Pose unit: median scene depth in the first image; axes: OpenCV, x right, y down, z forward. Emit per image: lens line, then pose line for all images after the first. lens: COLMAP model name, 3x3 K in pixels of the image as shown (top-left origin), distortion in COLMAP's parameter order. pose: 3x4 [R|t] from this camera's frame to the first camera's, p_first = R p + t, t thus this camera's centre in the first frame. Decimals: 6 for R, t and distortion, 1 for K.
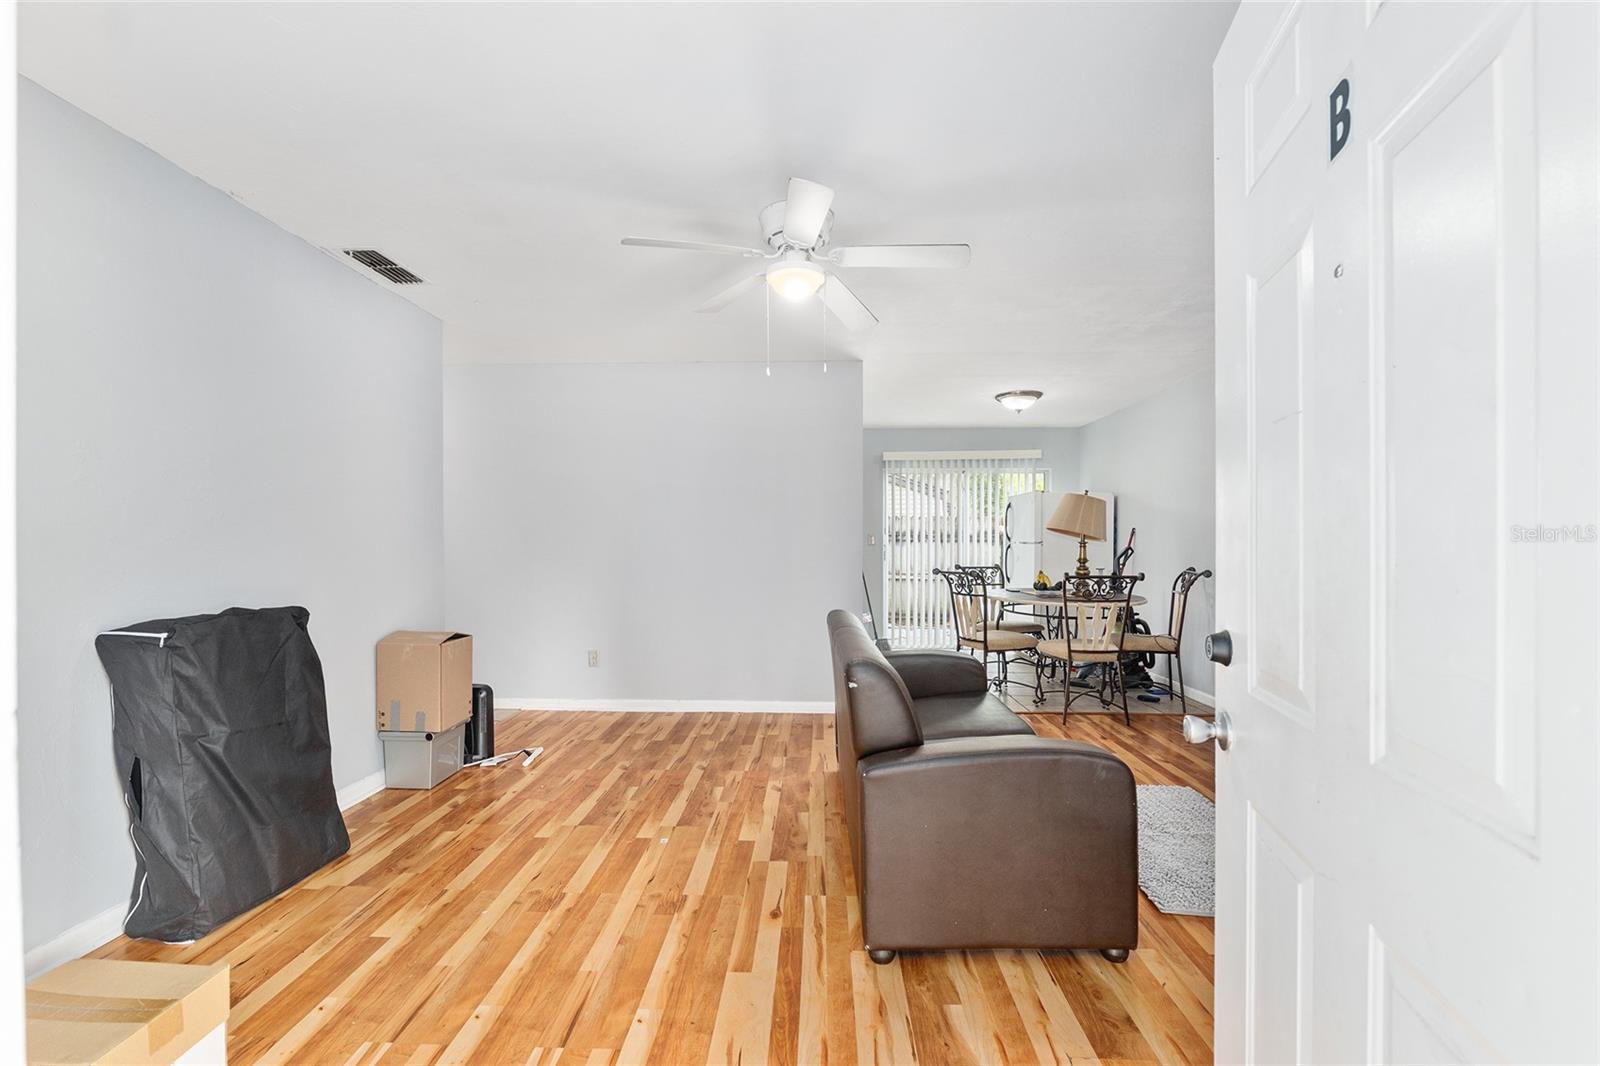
lens RADIAL K [[659.4, 0, 799.5], [0, 659.4, 549.0], [0, 0, 1]] dist [-0.014178, 0.000627]
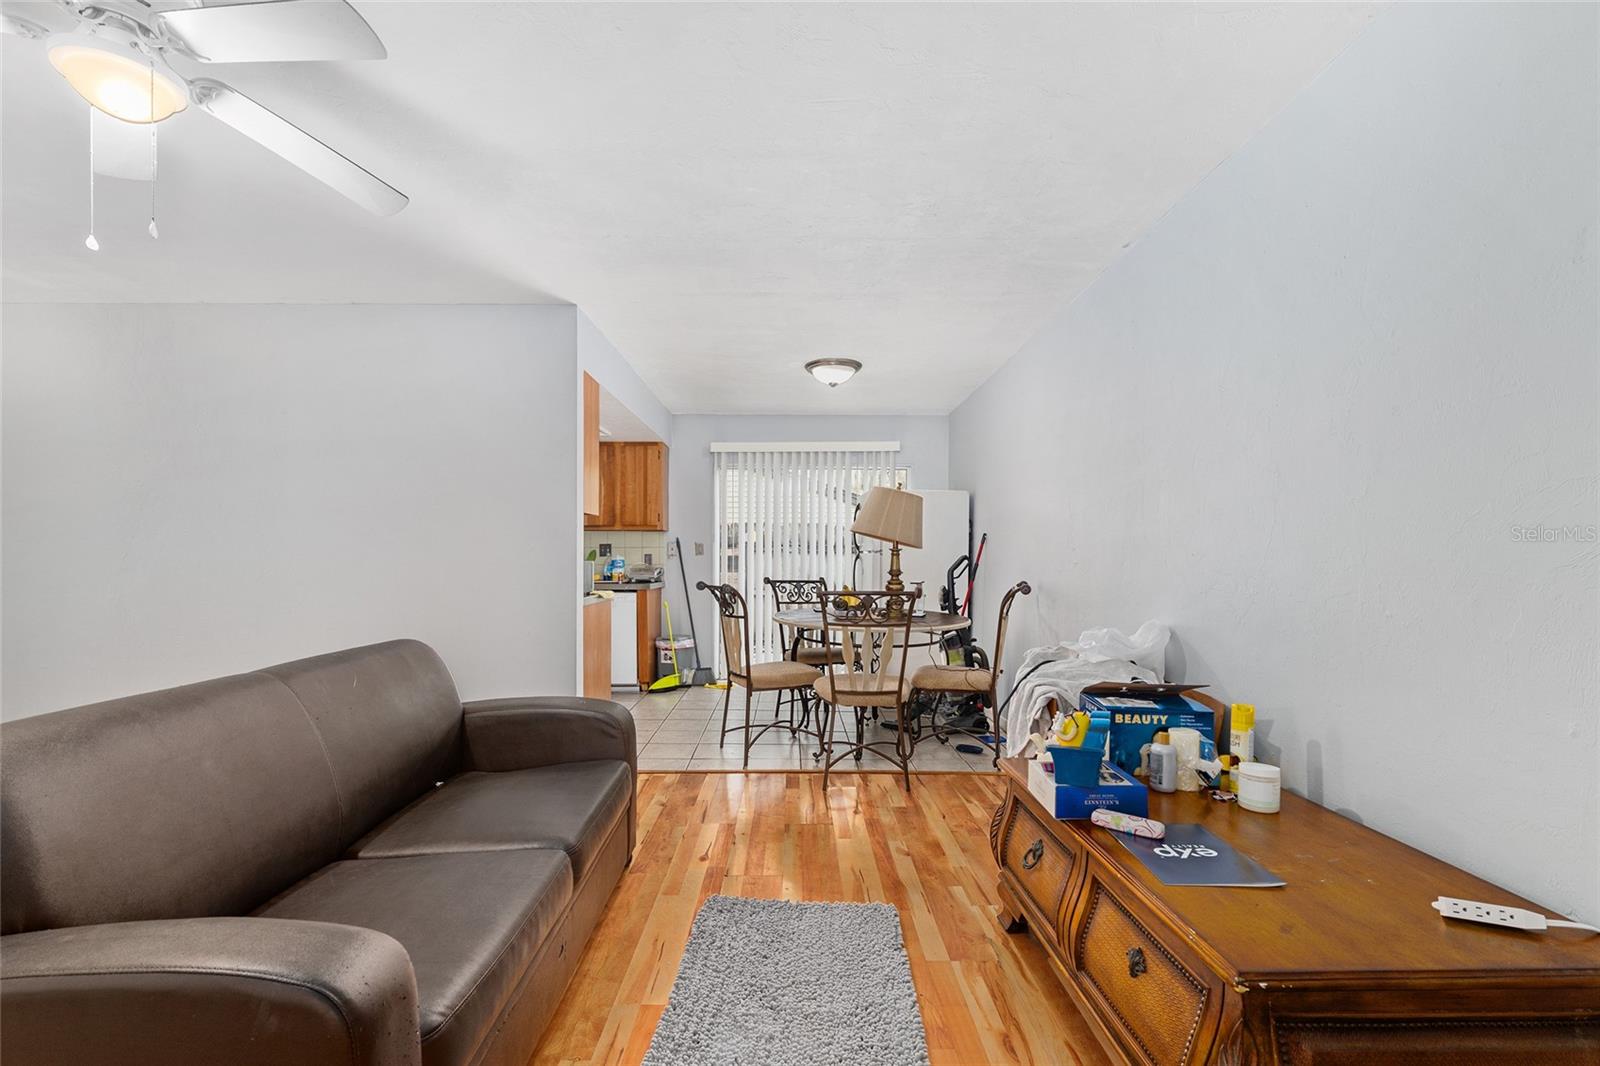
lens RADIAL K [[701.3, 0, 789.5], [0, 701.3, 565.7], [0, 0, 1]] dist [-0.001744, 0.000179]
pose [[0.999145, 0.004635, 0.041087, 0.286482], [-0.004759, 0.999984, 0.002921, 0.008065], [-0.041073, -0.003114, 0.999151, 0.178255]]
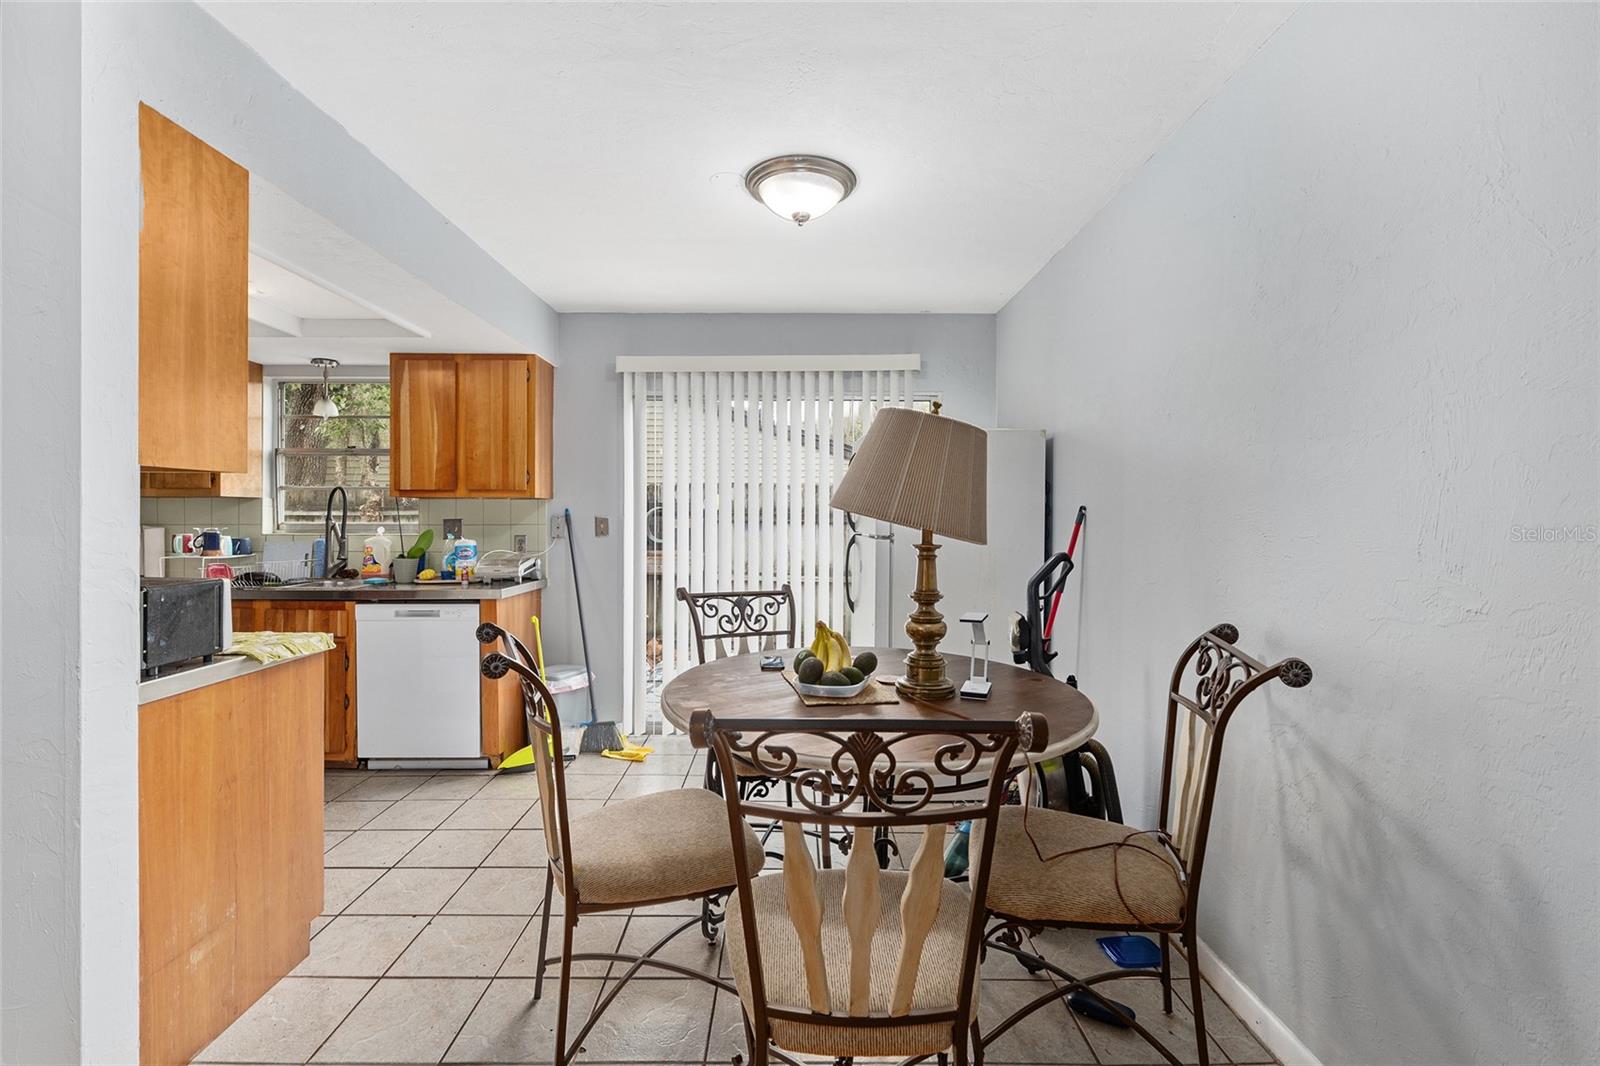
lens RADIAL K [[734.4, 0, 793.5], [0, 734.4, 518.2], [0, 0, 1]] dist [0.003098, 0.000277]
pose [[0.998912, 0.004806, 0.046397, 0.358715], [-0.004383, 0.999948, -0.009211, -0.022697], [-0.046439, 0.008997, 0.998881, 0.634473]]
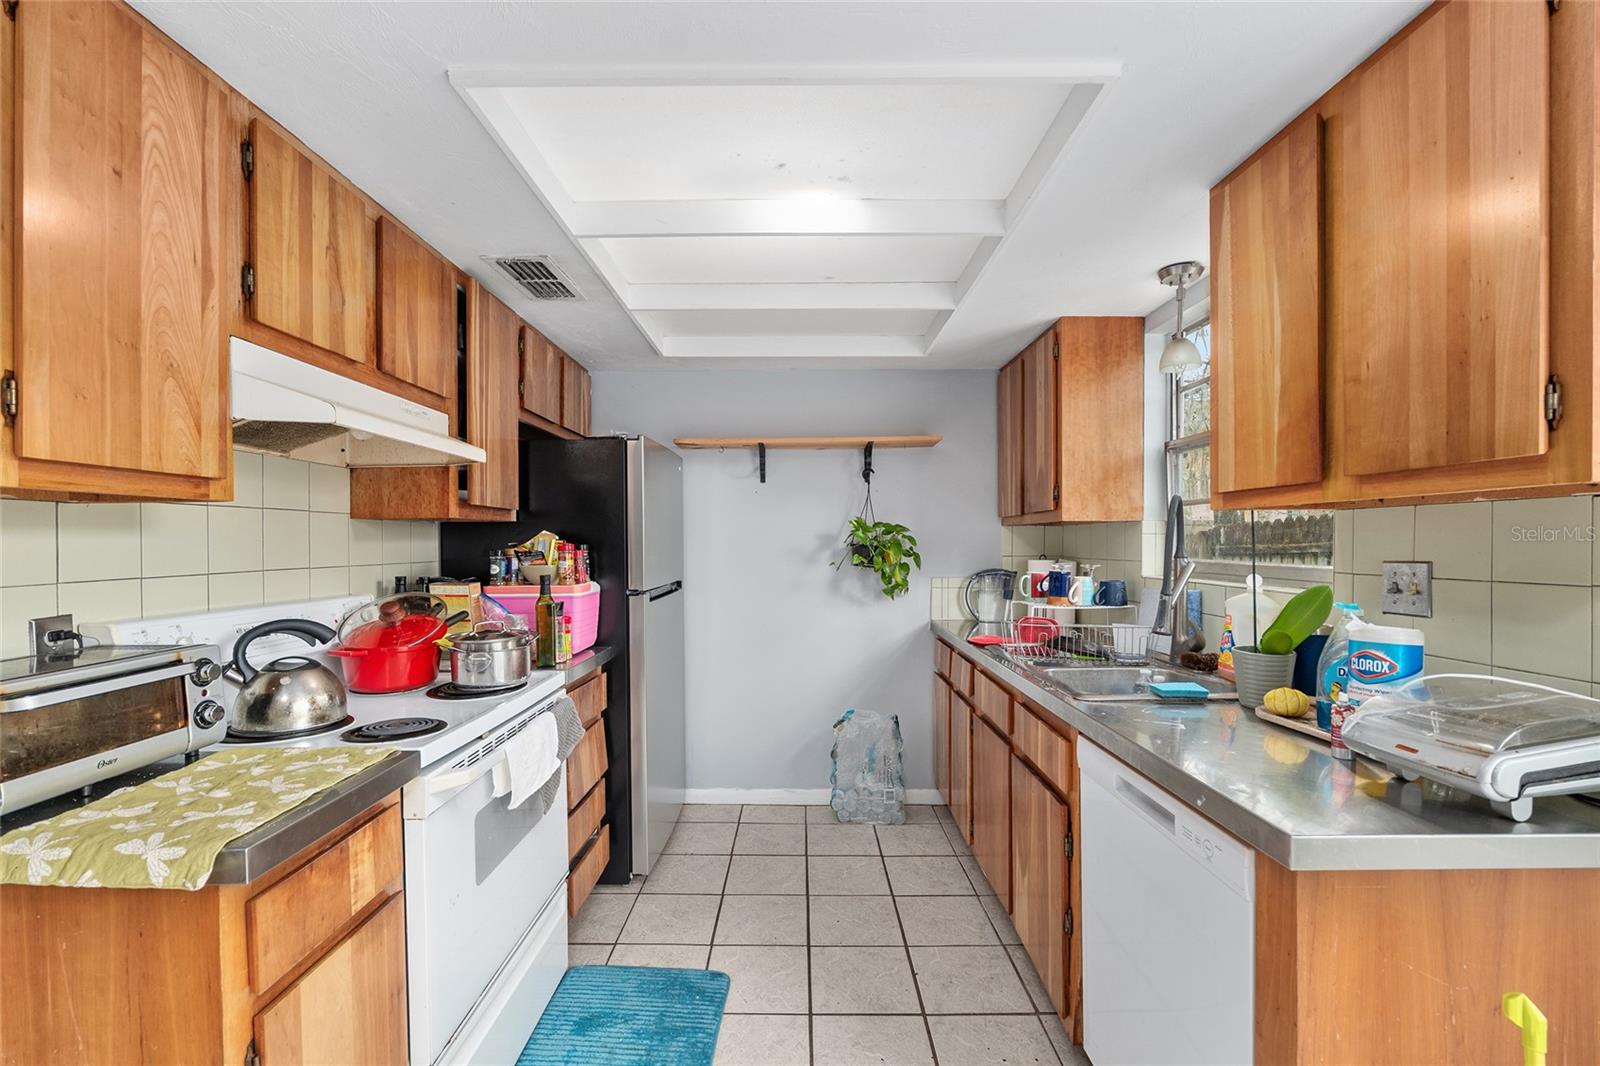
lens RADIAL K [[659.4, 0, 801.4], [0, 659.4, 539.5], [0, 0, 1]] dist [-0.014178, 0.000627]
pose [[0.038343, 0.002178, -0.999262, 0.268175], [-0.010454, 0.999944, 0.001778, -0.035662], [0.999210, 0.010378, 0.038363, 1.251904]]
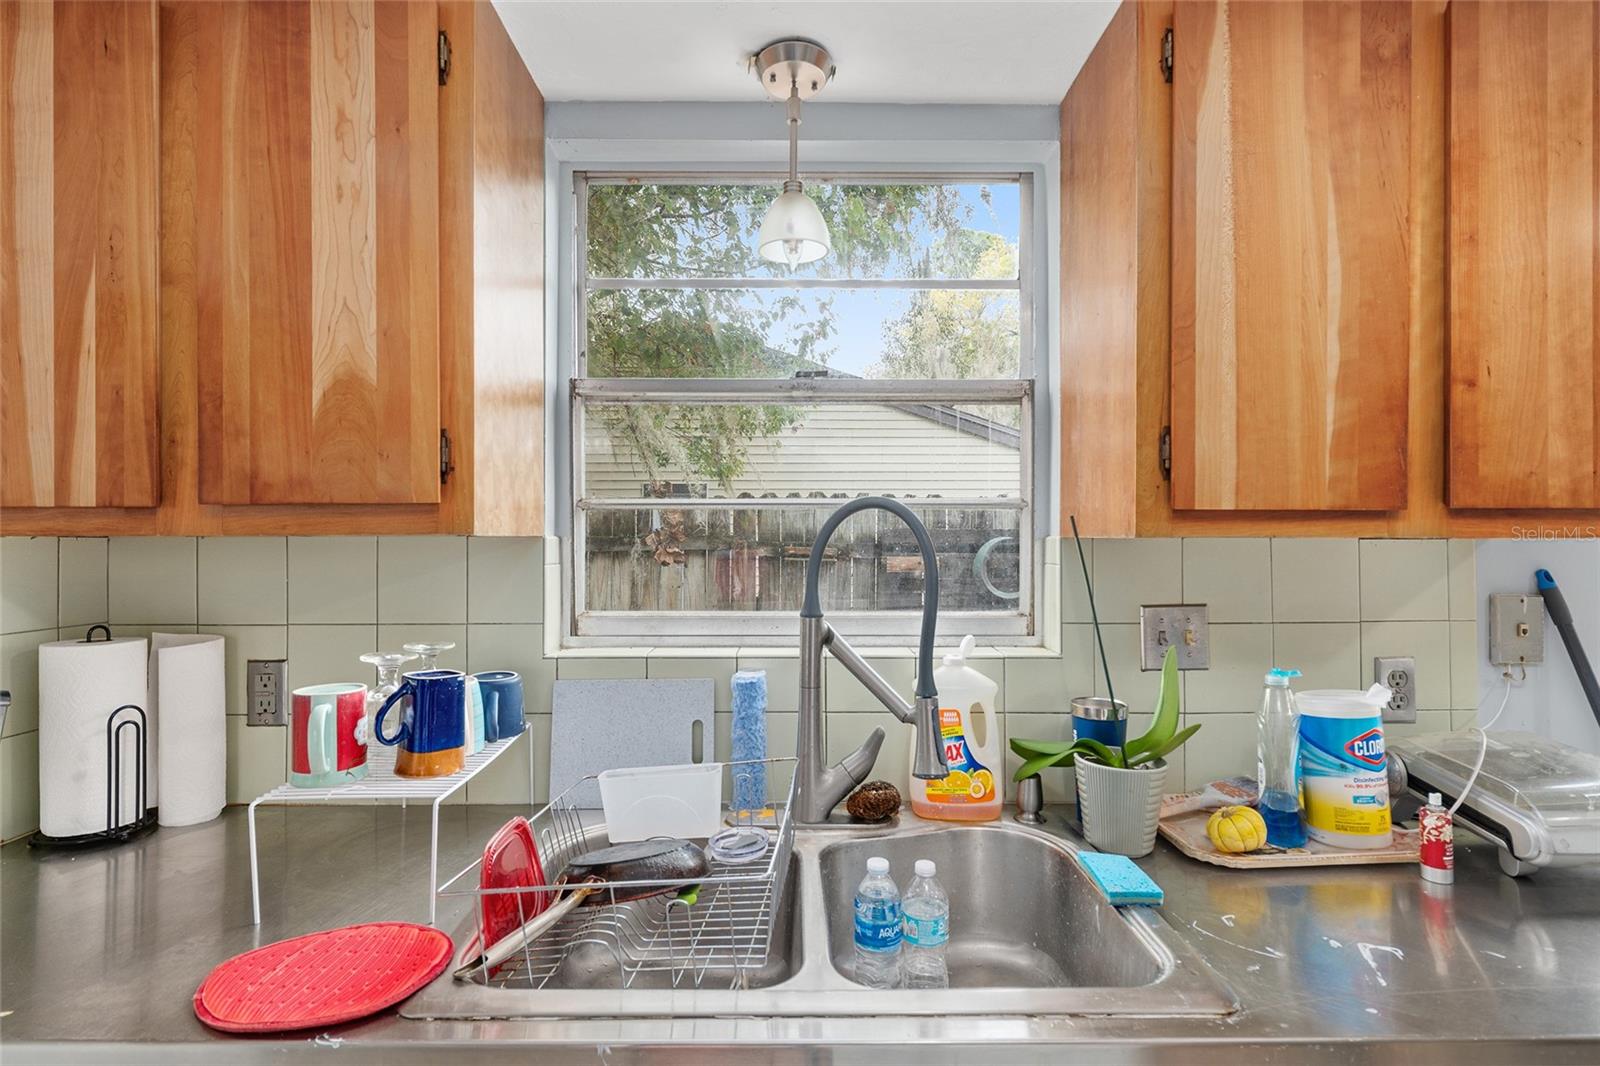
lens RADIAL K [[750.3, 0, 794.3], [0, 750.3, 534.3], [0, 0, 1]] dist [0.002042, 0.000176]
pose [[0.998699, 0.000780, 0.050988, -0.157511], [-0.000142, 0.999922, -0.012508, -0.050238], [-0.050993, 0.012484, 0.998621, 1.260110]]
